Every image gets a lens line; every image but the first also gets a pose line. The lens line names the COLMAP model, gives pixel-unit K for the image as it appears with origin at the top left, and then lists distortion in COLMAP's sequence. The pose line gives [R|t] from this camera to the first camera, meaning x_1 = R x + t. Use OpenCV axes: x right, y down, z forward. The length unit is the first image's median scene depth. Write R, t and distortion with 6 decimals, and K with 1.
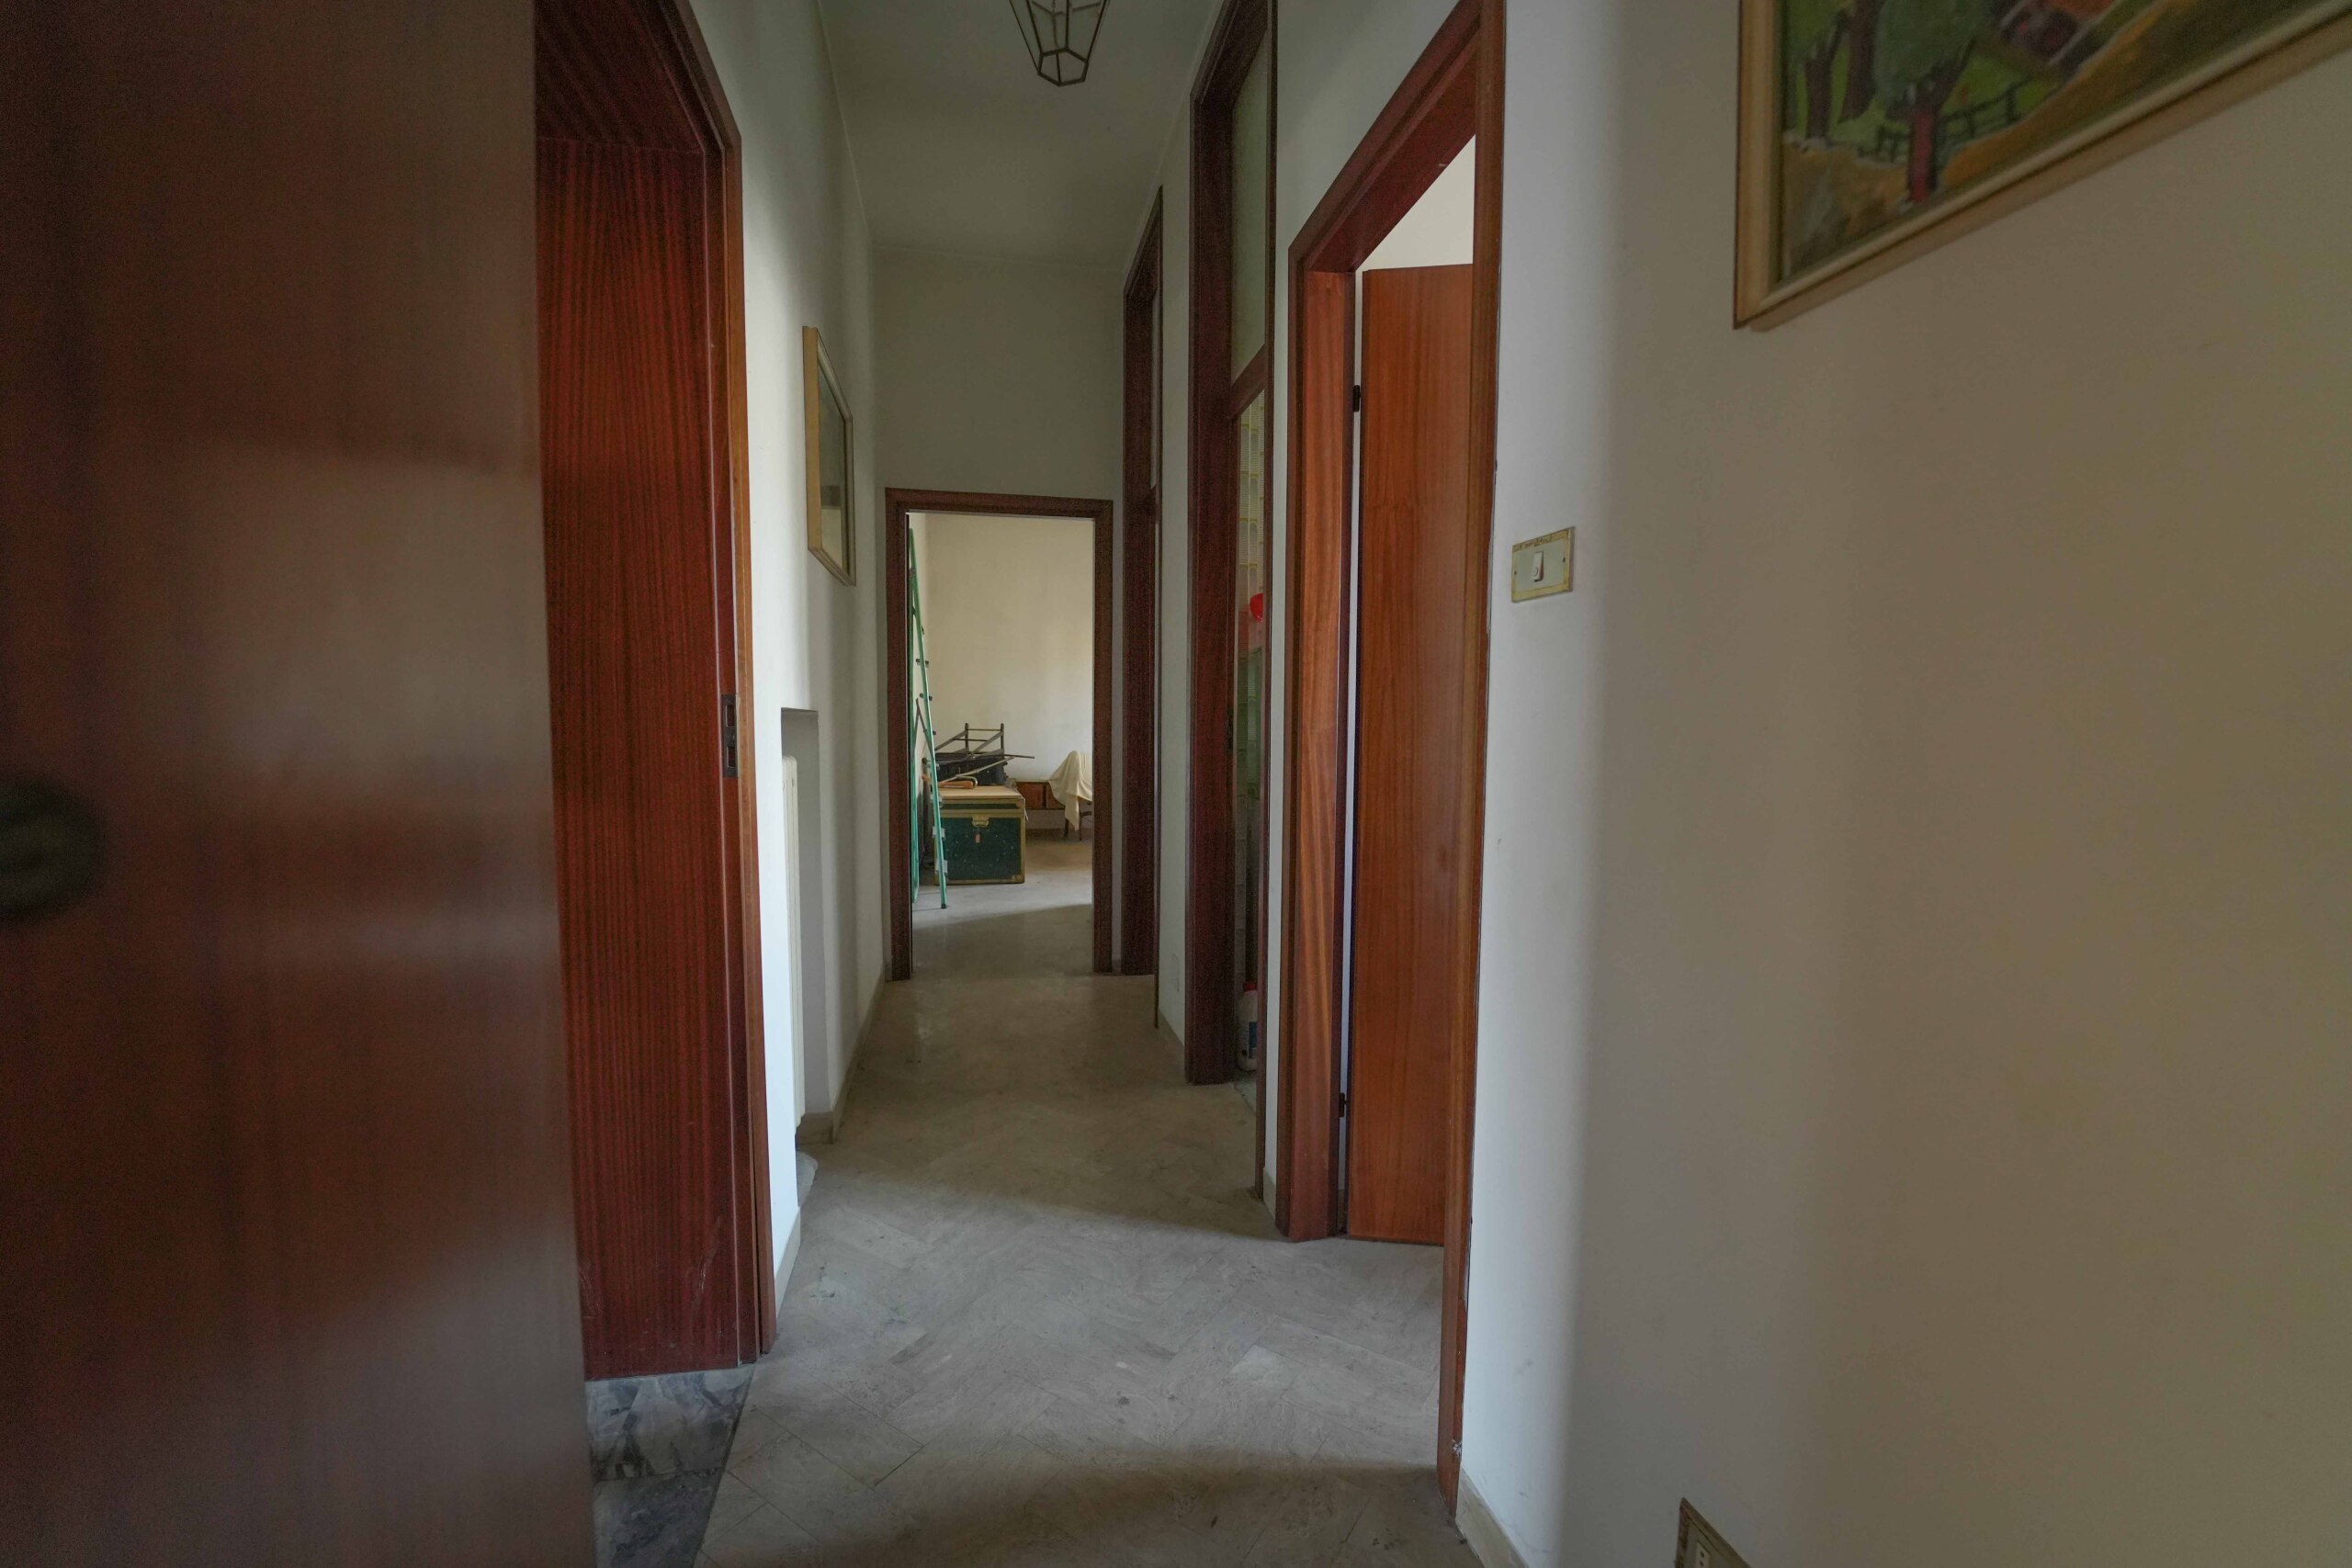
lens RADIAL K [[959.6, 0, 1178.7], [0, 959.6, 781.0], [0, 0, 1]] dist [-0.016224, 0.000051]
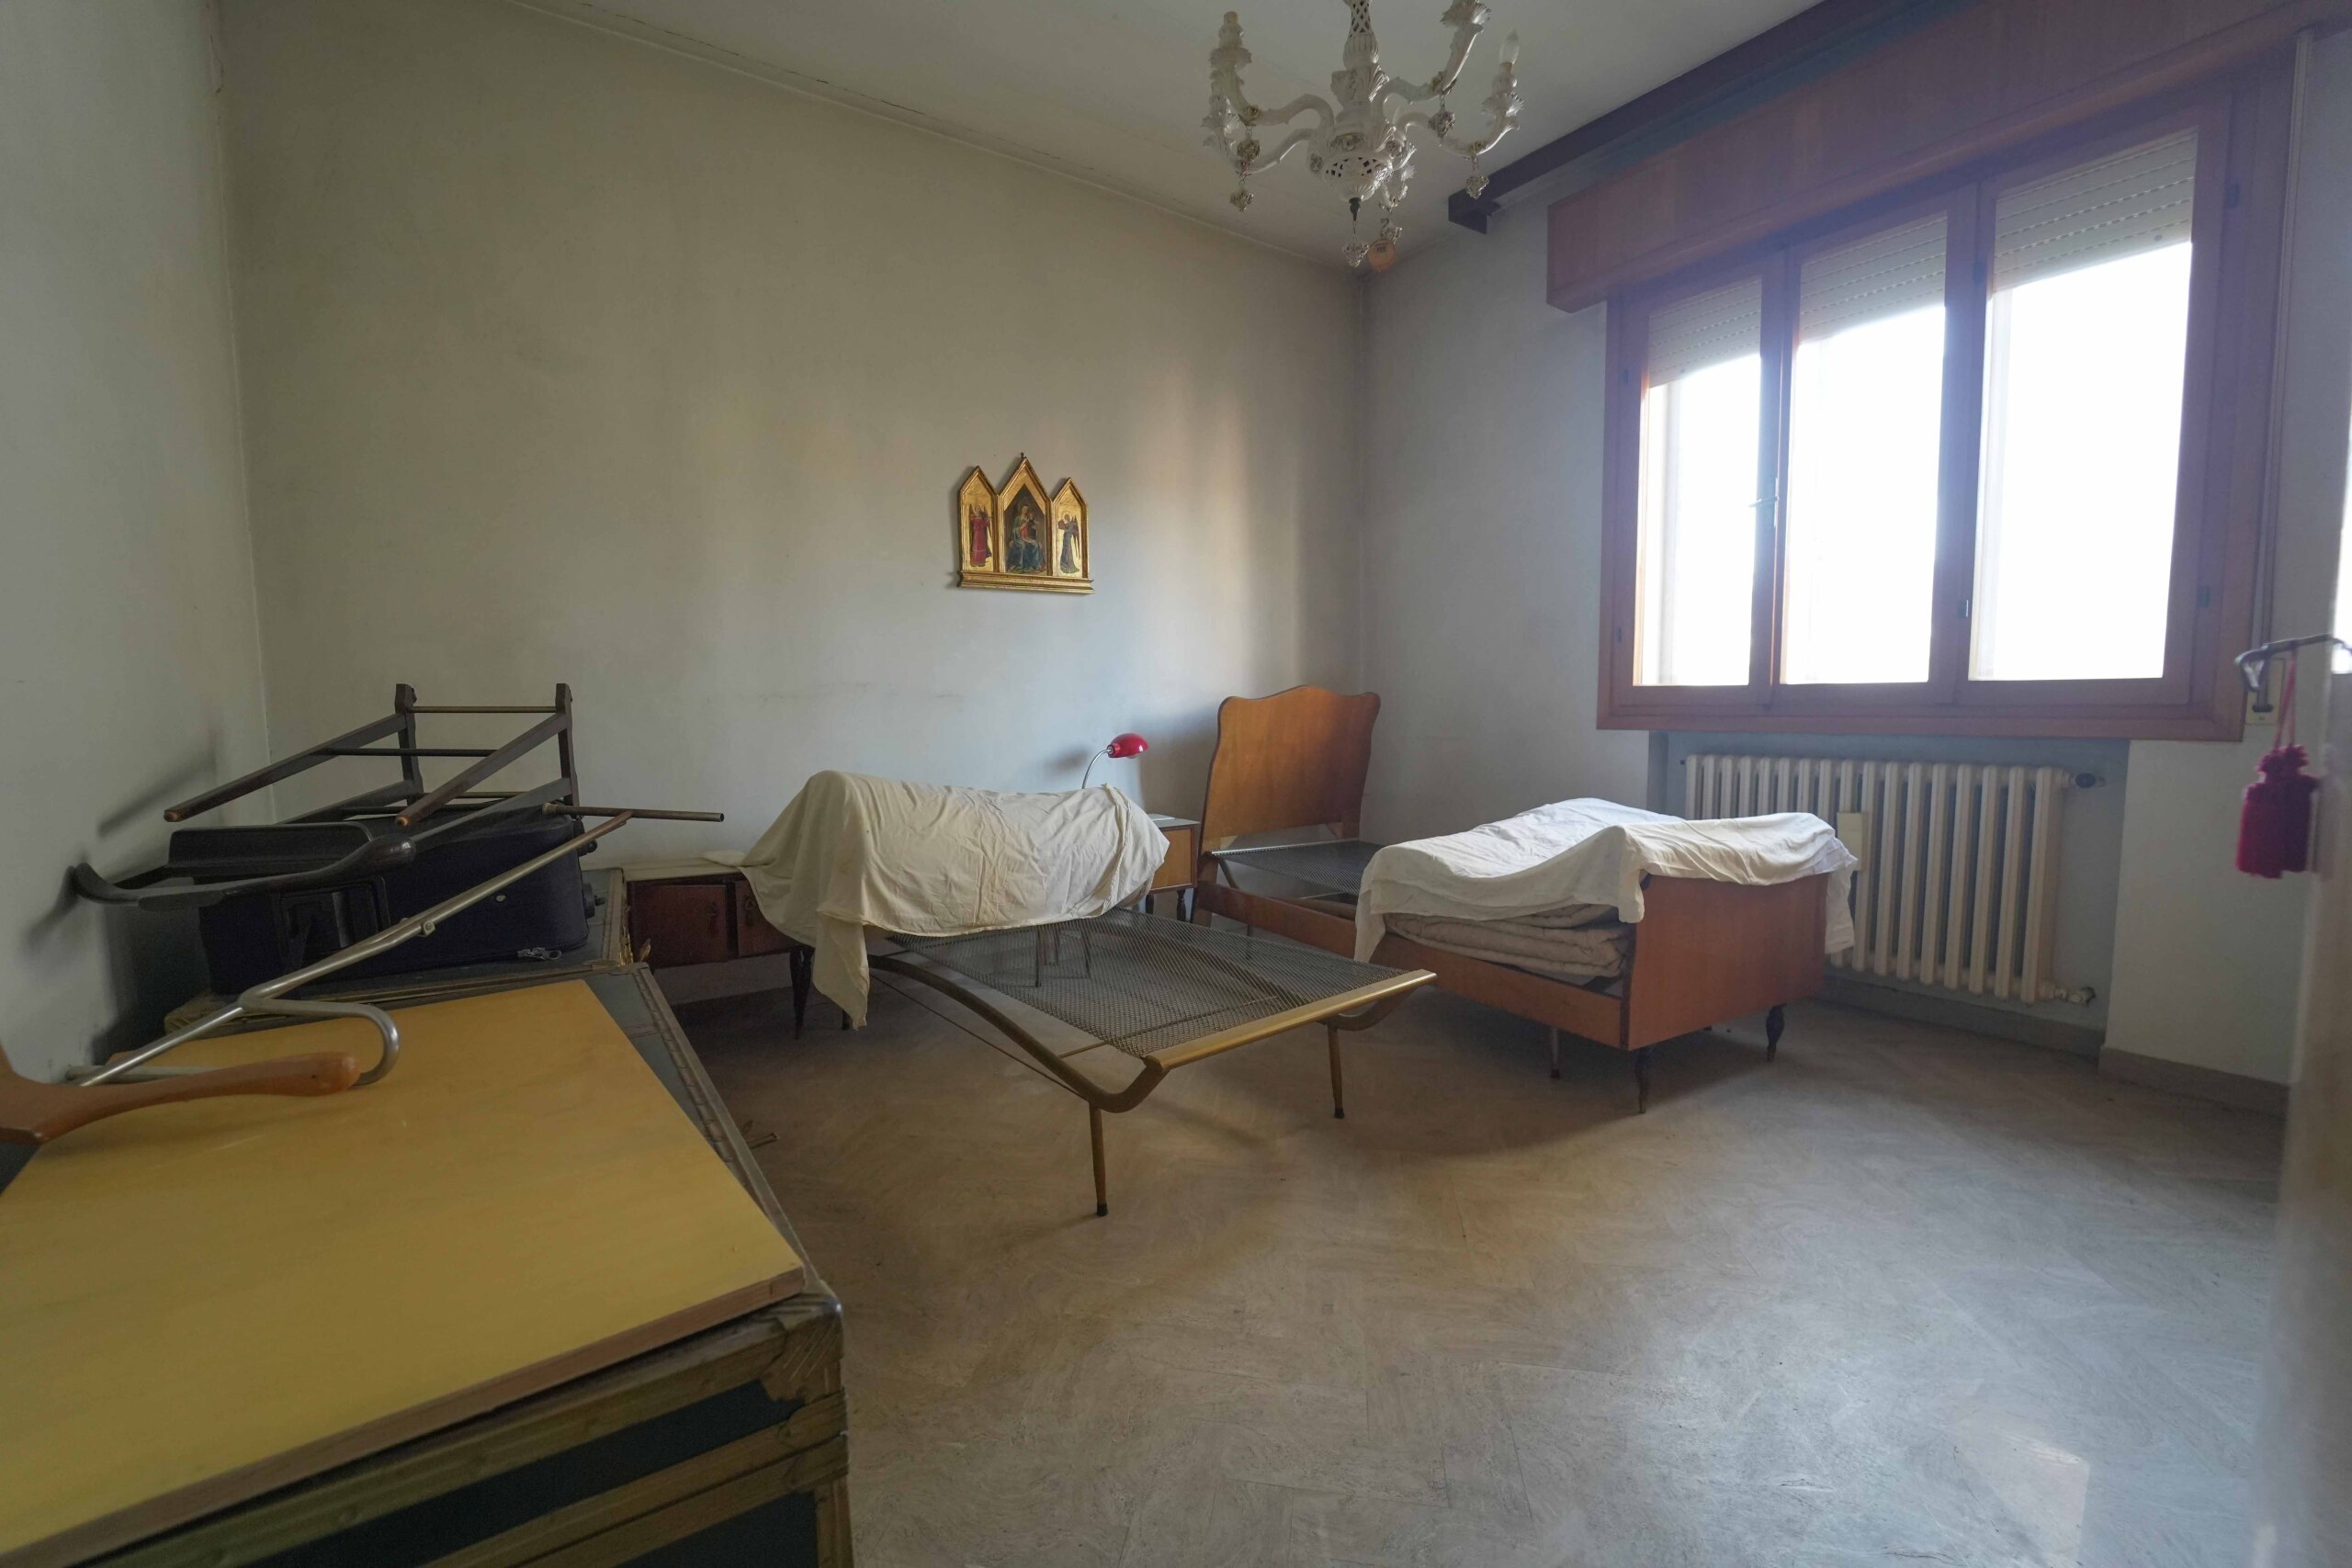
lens RADIAL K [[959.6, 0, 1156.0], [0, 959.6, 791.7], [0, 0, 1]] dist [-0.016224, 0.000051]
pose [[0.932101, -0.050579, 0.358651, -0.128199], [0.039783, 0.998507, 0.037423, -0.033883], [-0.360008, -0.020614, 0.932721, 0.699597]]
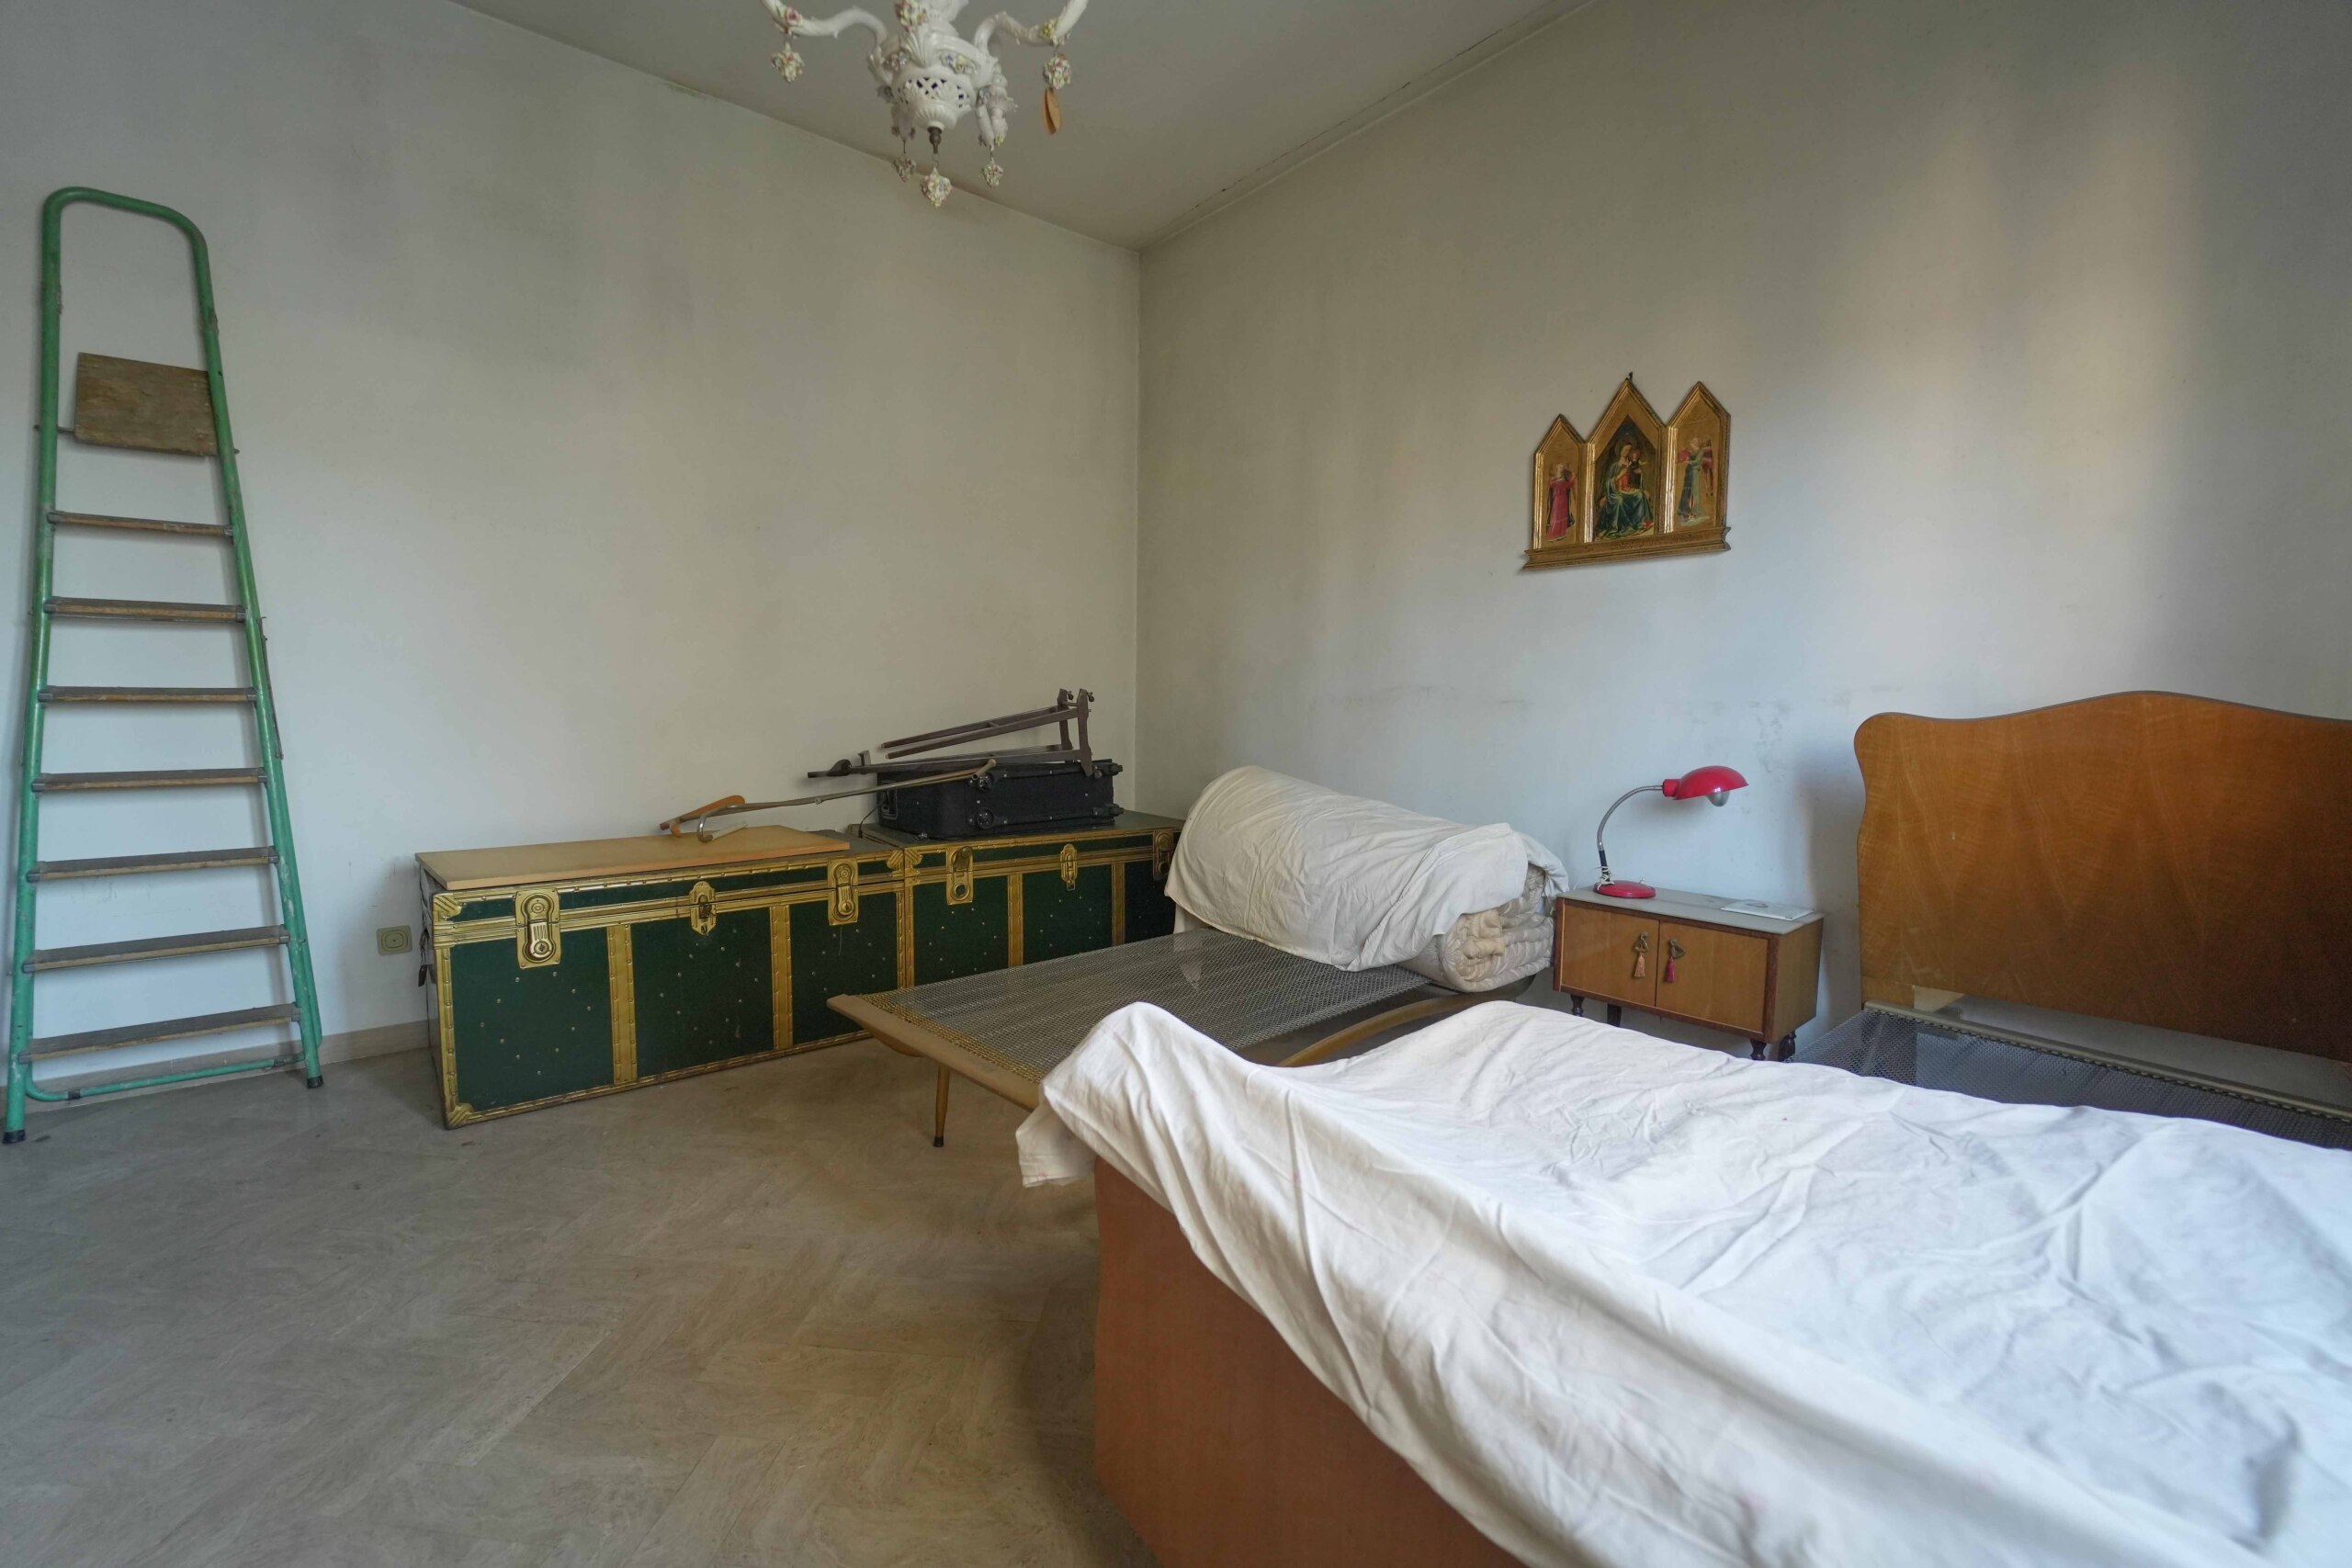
lens RADIAL K [[959.6, 0, 1163.7], [0, 959.6, 785.3], [0, 0, 1]] dist [-0.016224, 0.000051]
pose [[0.446733, 0.080449, -0.891043, 0.200948], [-0.062834, 0.996311, 0.058451, -0.045294], [0.892458, 0.029876, 0.450140, 0.850713]]
